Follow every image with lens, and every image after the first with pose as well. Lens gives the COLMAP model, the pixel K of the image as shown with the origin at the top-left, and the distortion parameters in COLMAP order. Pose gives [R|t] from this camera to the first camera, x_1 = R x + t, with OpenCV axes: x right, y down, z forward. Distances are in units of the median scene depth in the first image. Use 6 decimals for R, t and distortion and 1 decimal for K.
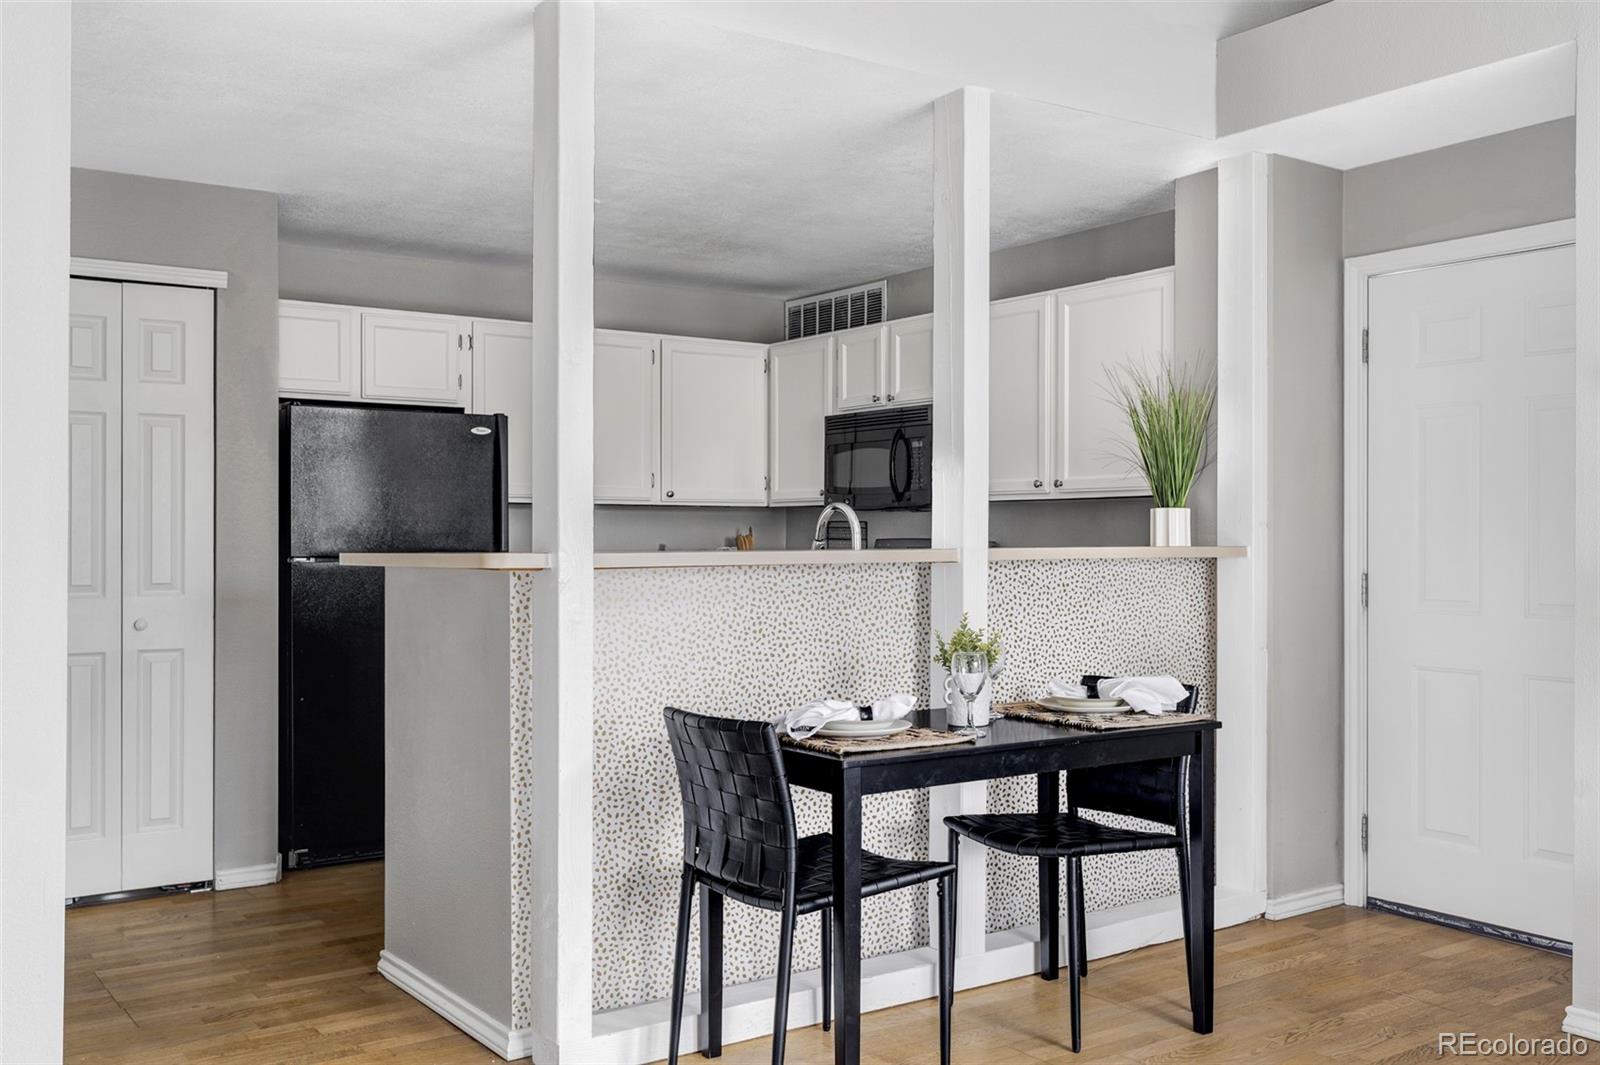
lens RADIAL K [[1471.5, 0, 797.3], [0, 1471.5, 539.7], [0, 0, 1]] dist [0.010976, 0.000000]
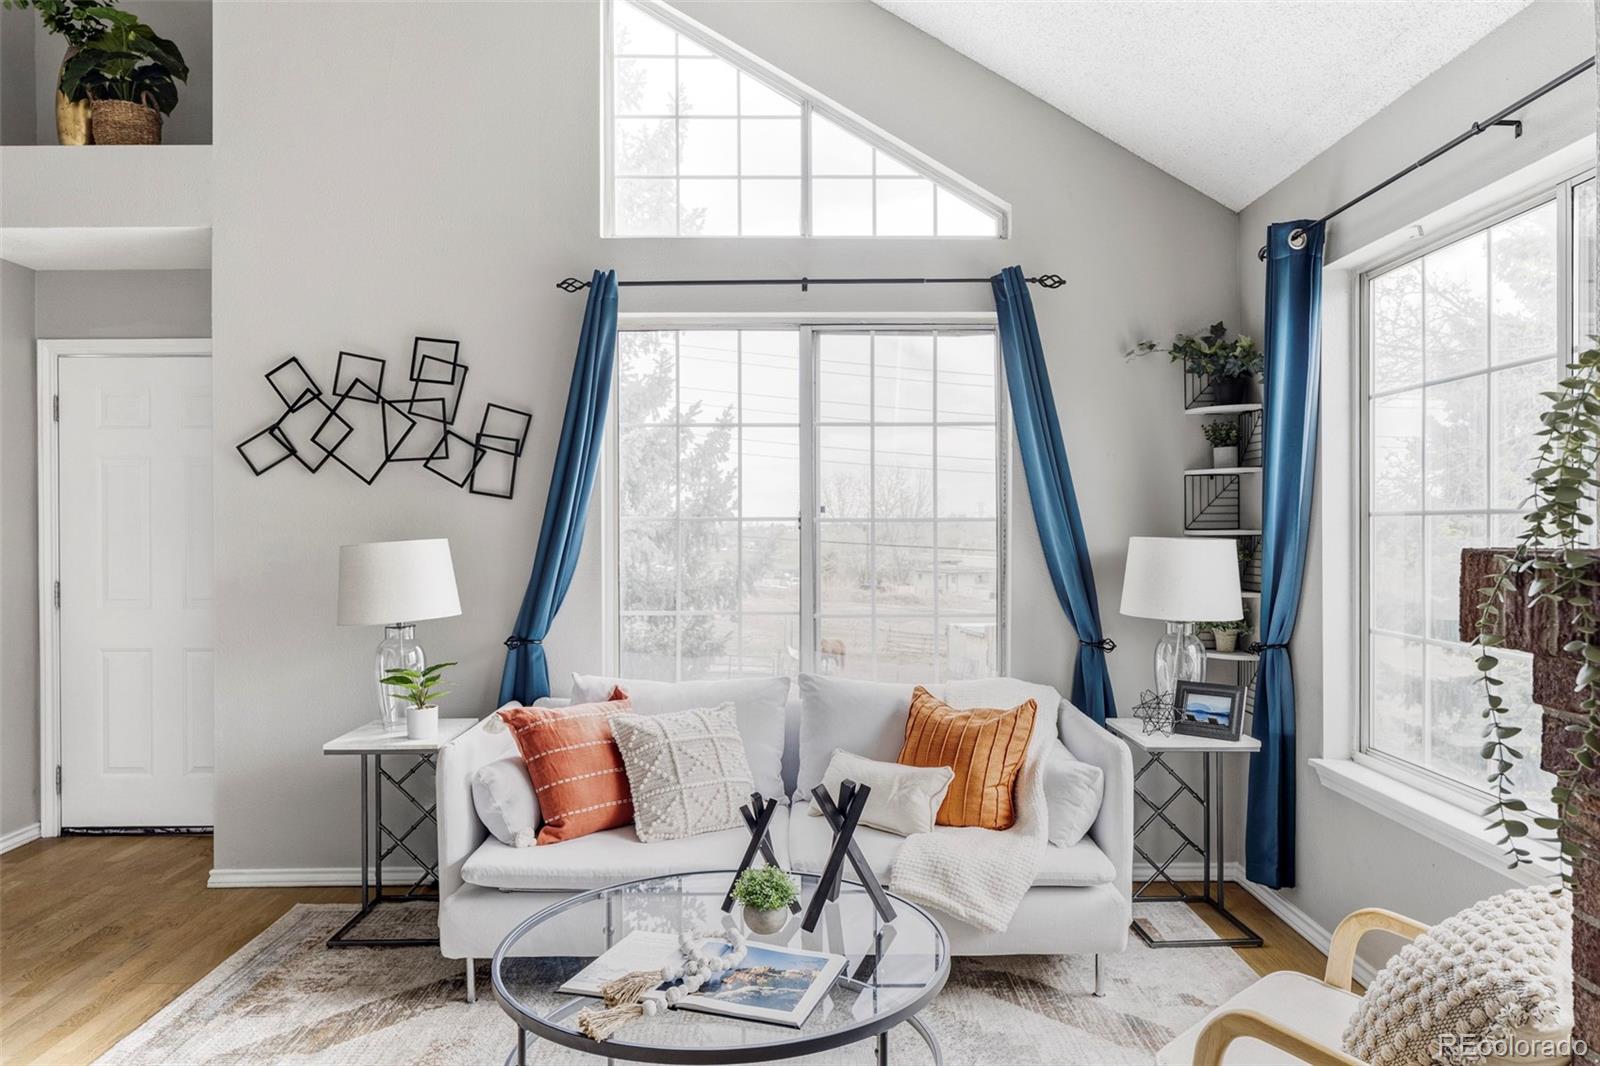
lens RADIAL K [[1069.2, 0, 812.0], [0, 1069.2, 523.5], [0, 0, 1]] dist [-0.000719, -0.001590]
pose [[0.562211, -0.006015, 0.826972, -0.025943], [0.005844, 0.999977, 0.003301, -0.031921], [-0.826973, 0.002977, 0.562233, -0.101429]]
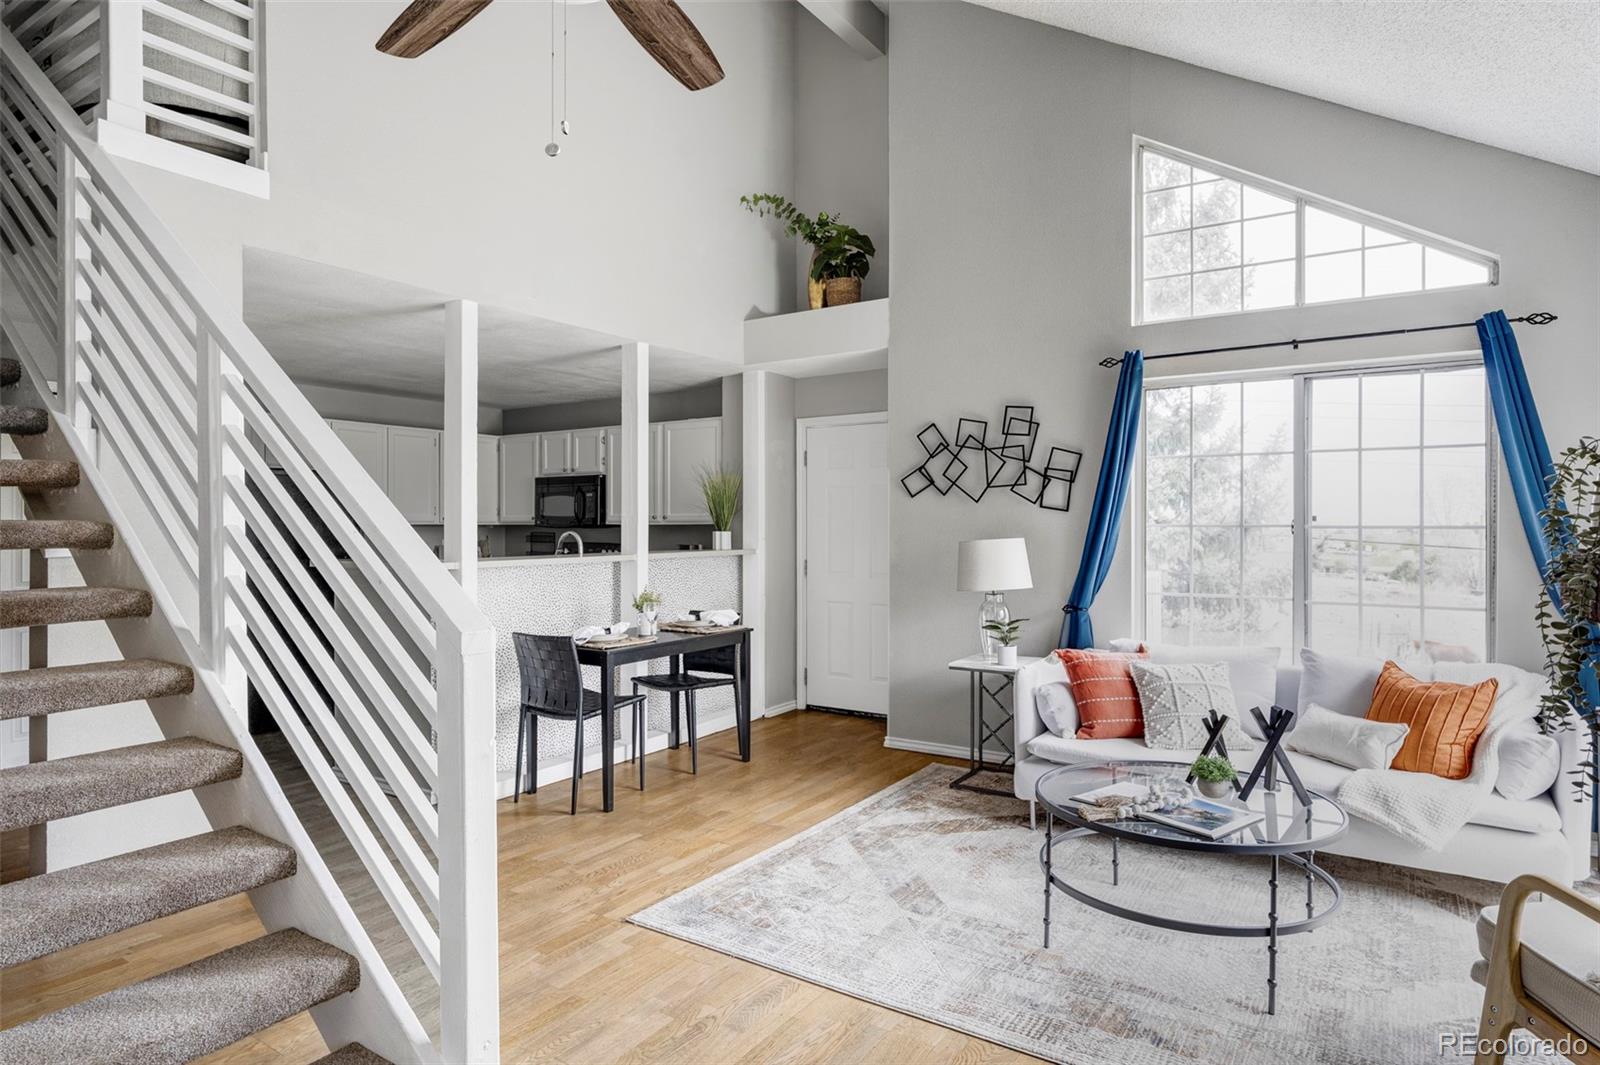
lens RADIAL K [[924.8, 0, 794.1], [0, 924.8, 531.6], [0, 0, 1]] dist [0.000000, 0.000910]
pose [[0.929696, -0.005558, 0.368287, -0.167742], [0.002520, 0.999959, 0.008730, -0.037196], [-0.368320, -0.007188, 0.929671, -0.338616]]
